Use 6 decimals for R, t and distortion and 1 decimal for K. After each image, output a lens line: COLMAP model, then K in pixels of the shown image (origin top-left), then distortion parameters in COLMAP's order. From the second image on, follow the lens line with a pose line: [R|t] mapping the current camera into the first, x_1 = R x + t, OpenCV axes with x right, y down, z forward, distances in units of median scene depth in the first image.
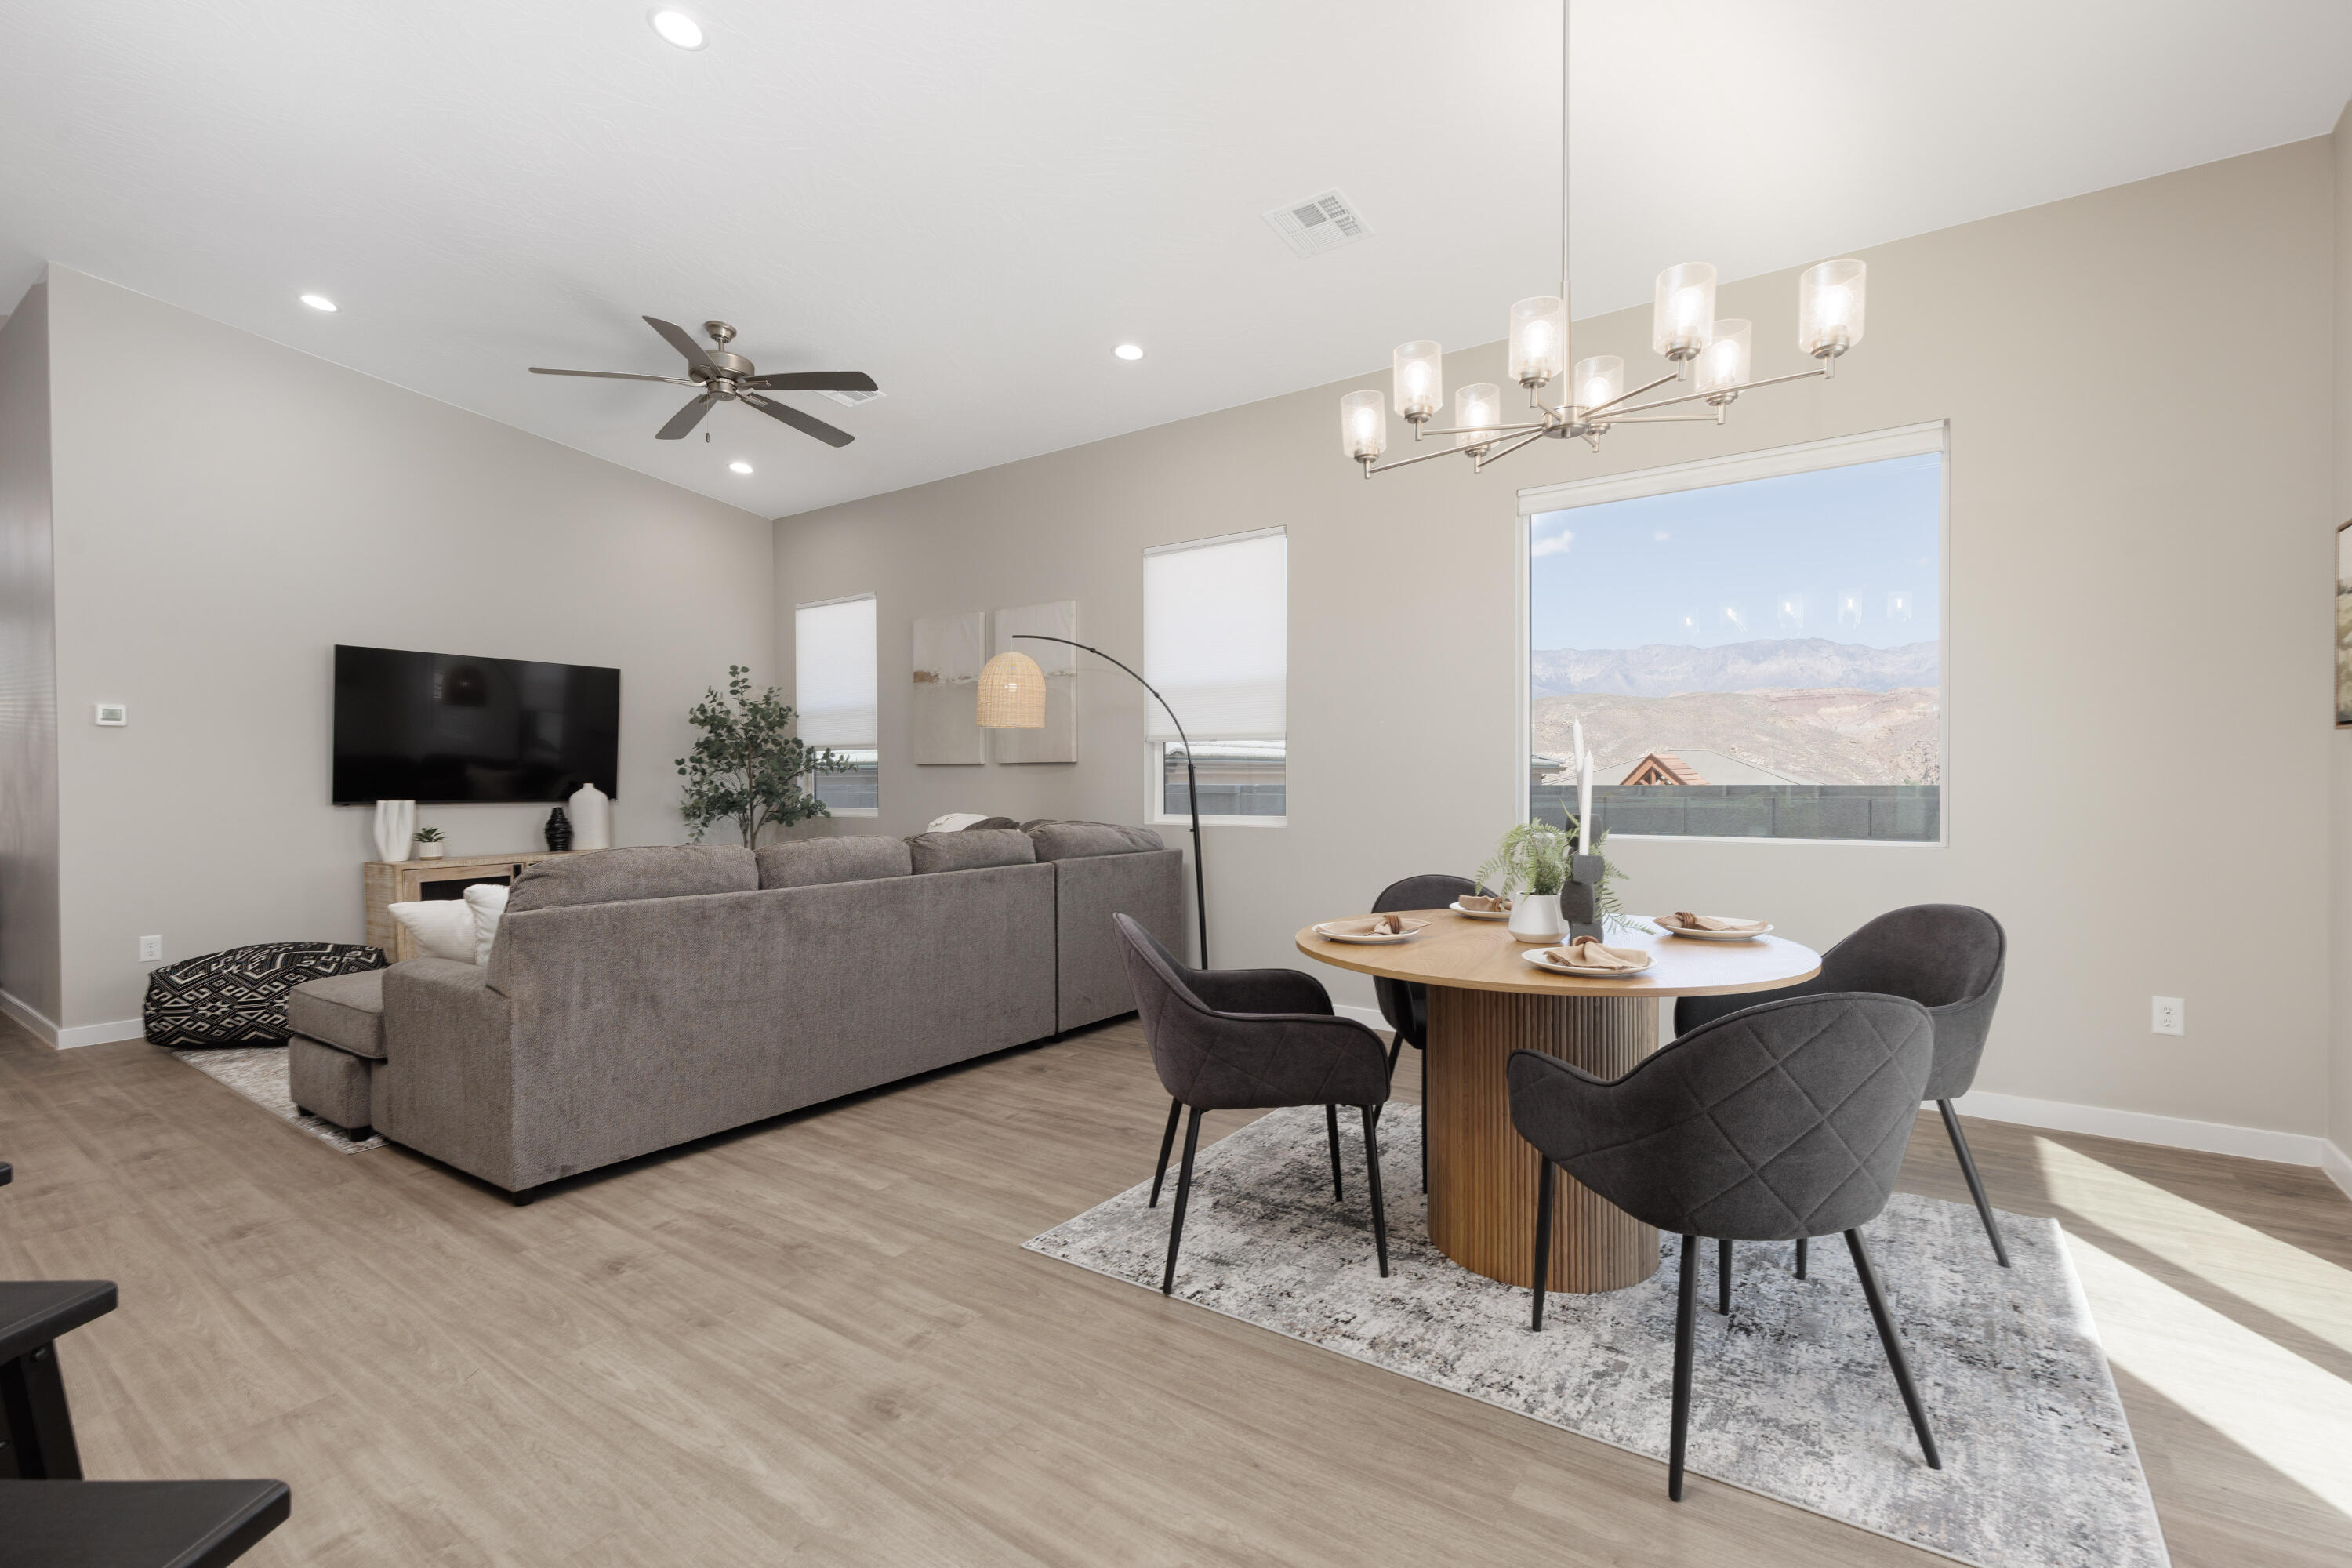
lens RADIAL K [[1048.8, 0, 1201.4], [0, 1048.8, 782.8], [0, 0, 1]] dist [0.003866, -0.000064]
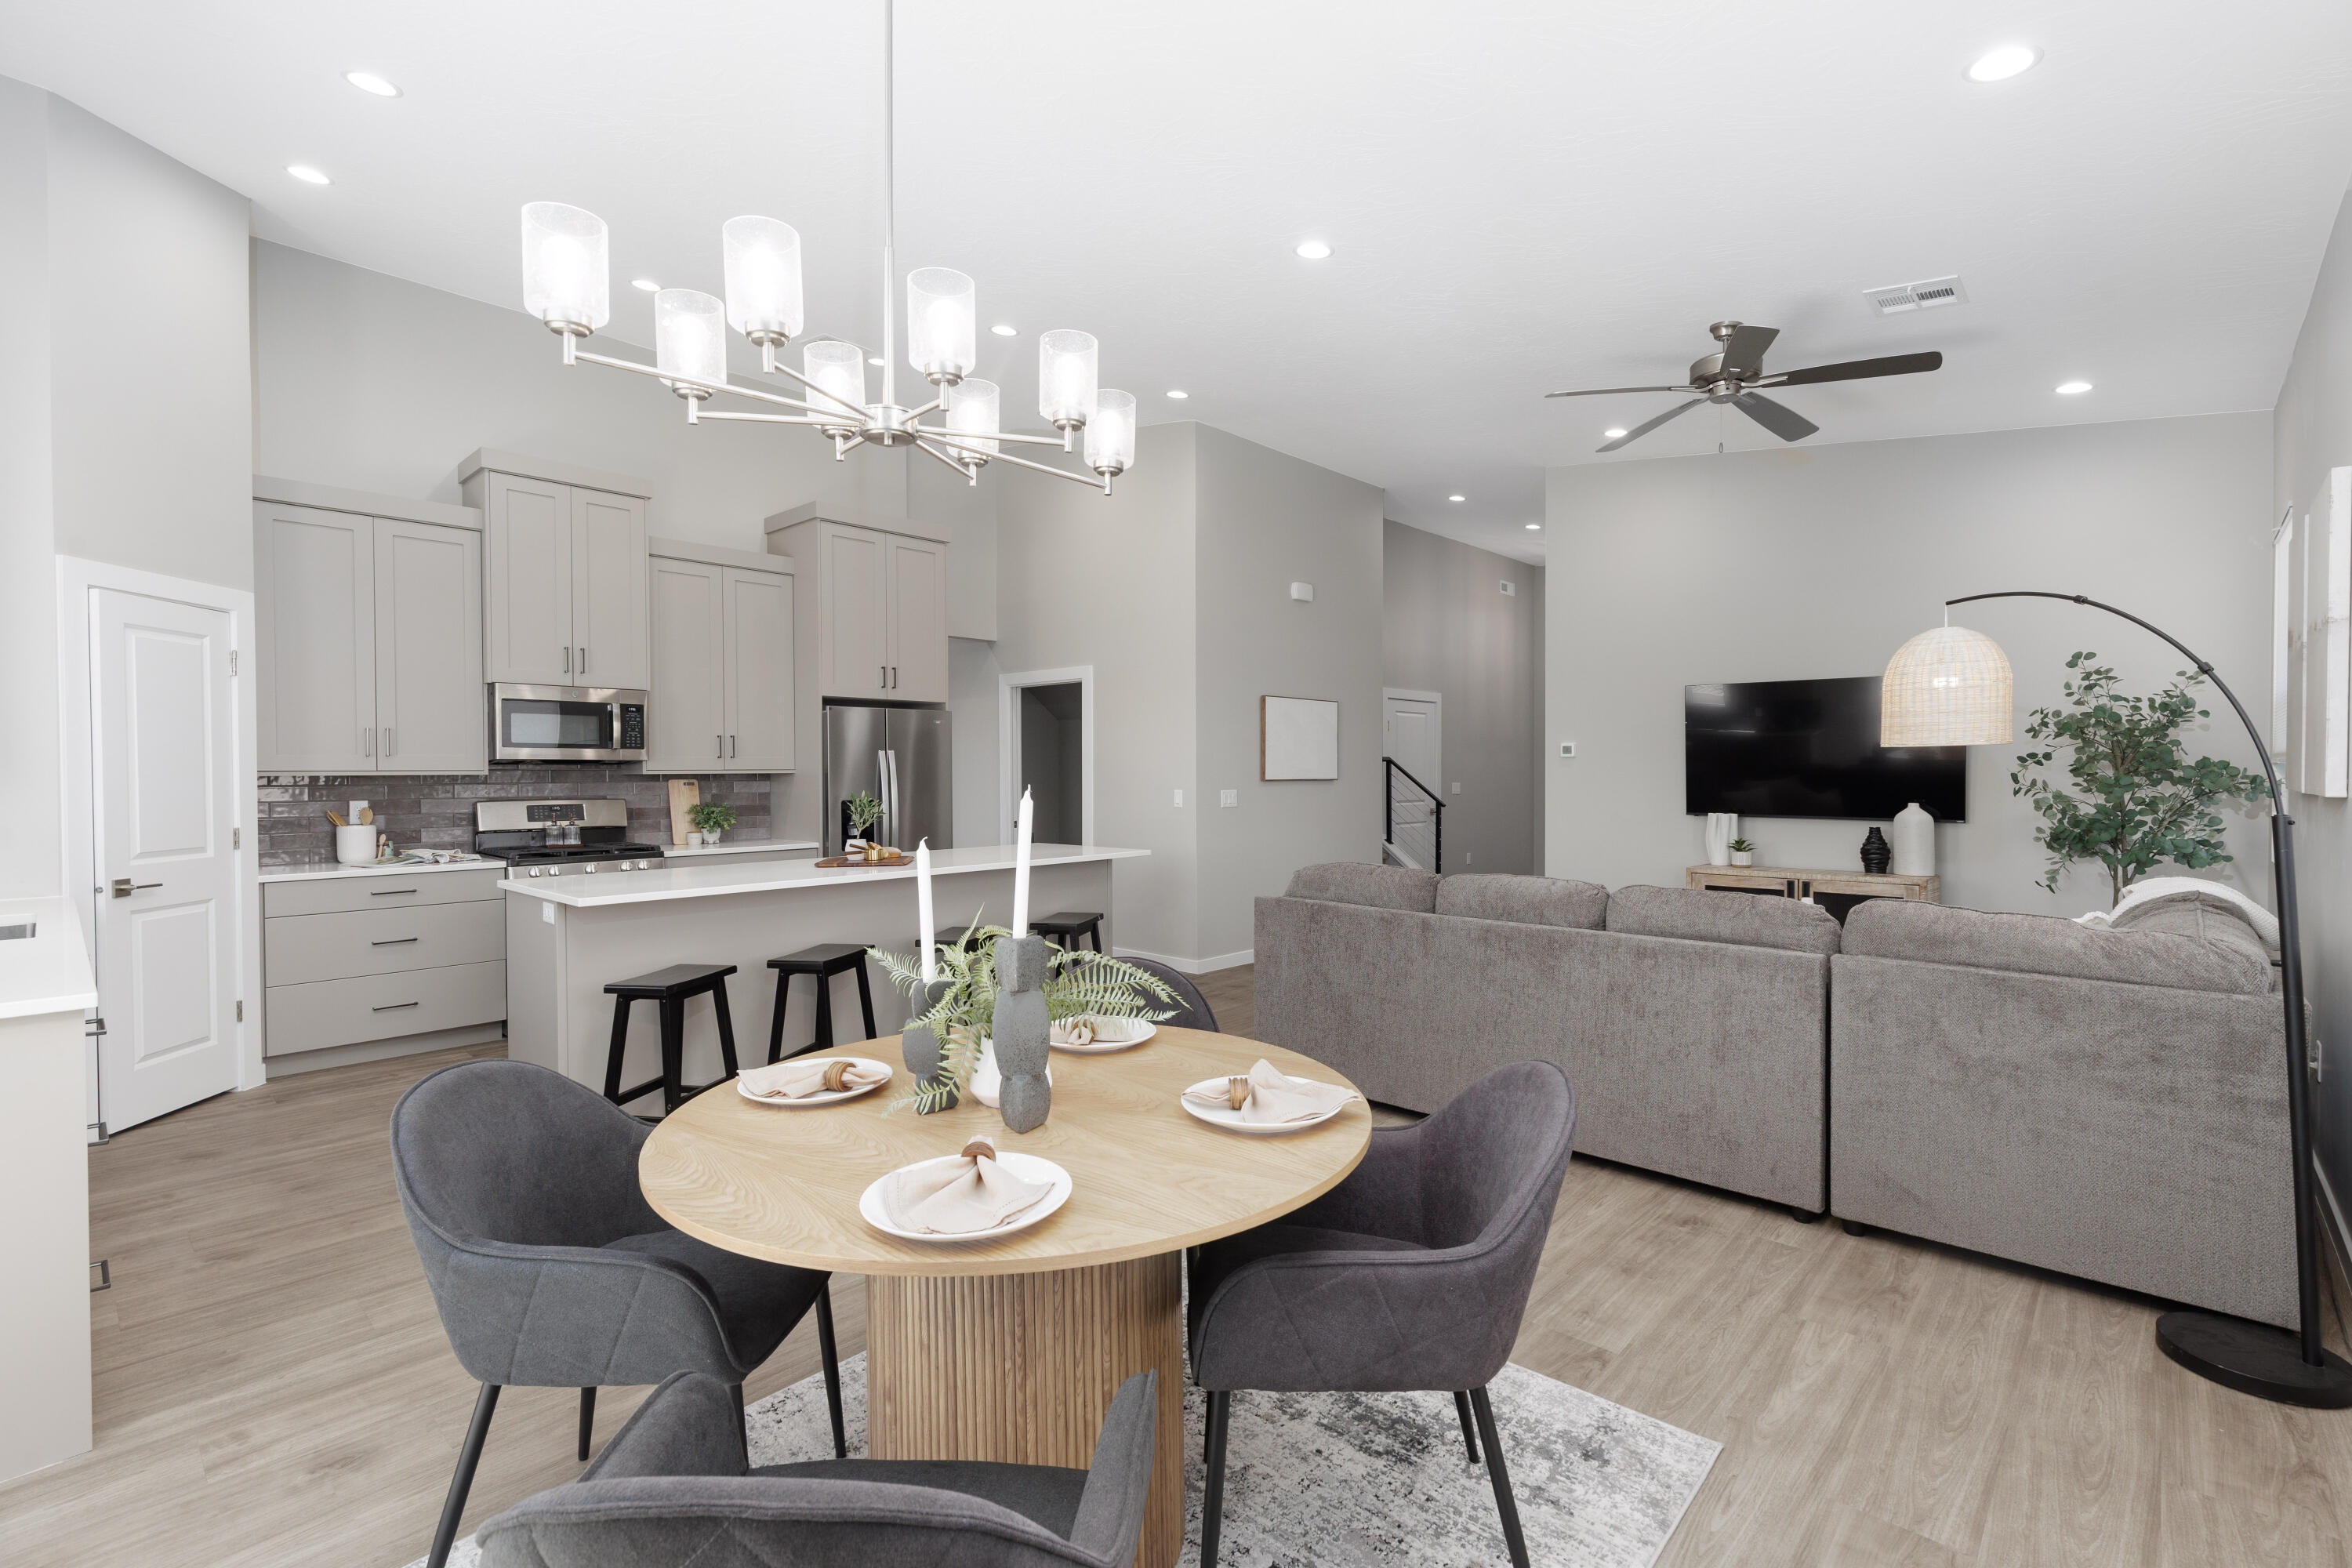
lens RADIAL K [[1048.8, 0, 1186.4], [0, 1048.8, 797.5], [0, 0, 1]] dist [0.003866, -0.000064]
pose [[-0.136160, 0.031316, -0.990192, 0.715719], [-0.001502, 0.999493, 0.031817, -0.056567], [0.990686, 0.005820, -0.136044, 0.870338]]
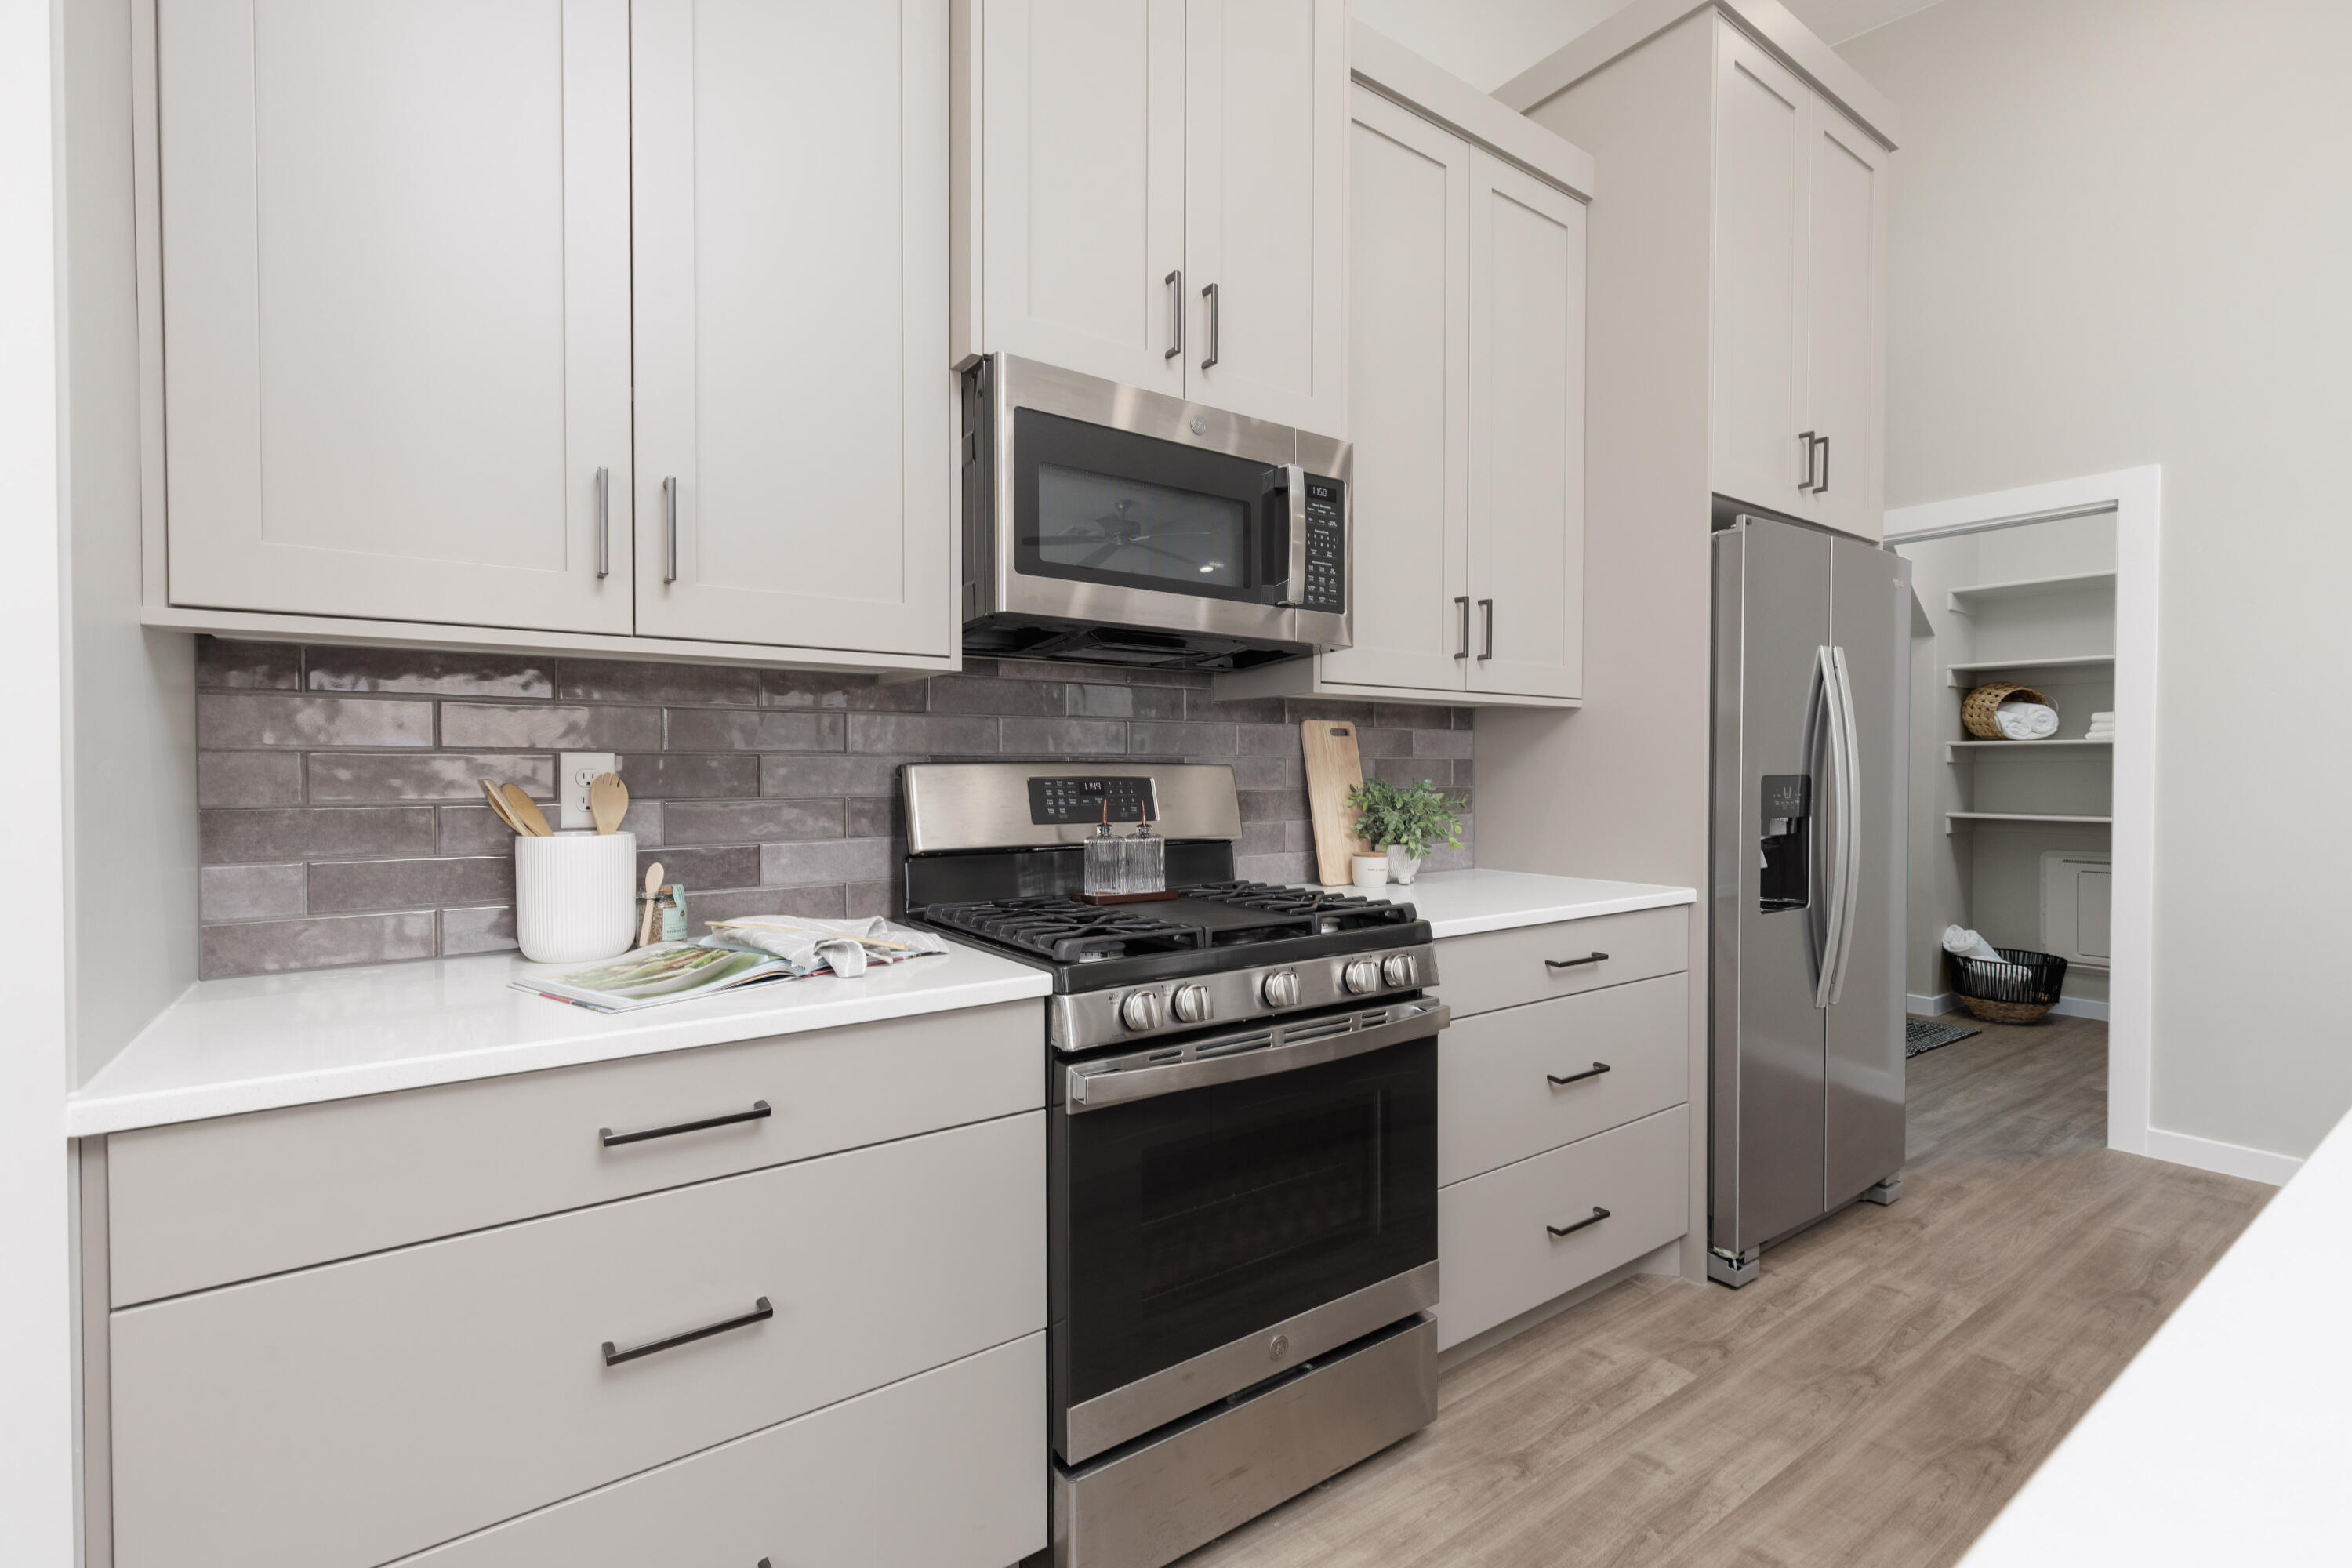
lens RADIAL K [[1048.8, 0, 1188.4], [0, 1048.8, 788.9], [0, 0, 1]] dist [0.003866, -0.000064]
pose [[-0.324343, 0.025896, -0.945585, -0.238132], [-0.008079, 0.999513, 0.030144, -0.002949], [0.945905, 0.017416, -0.323976, -0.084929]]
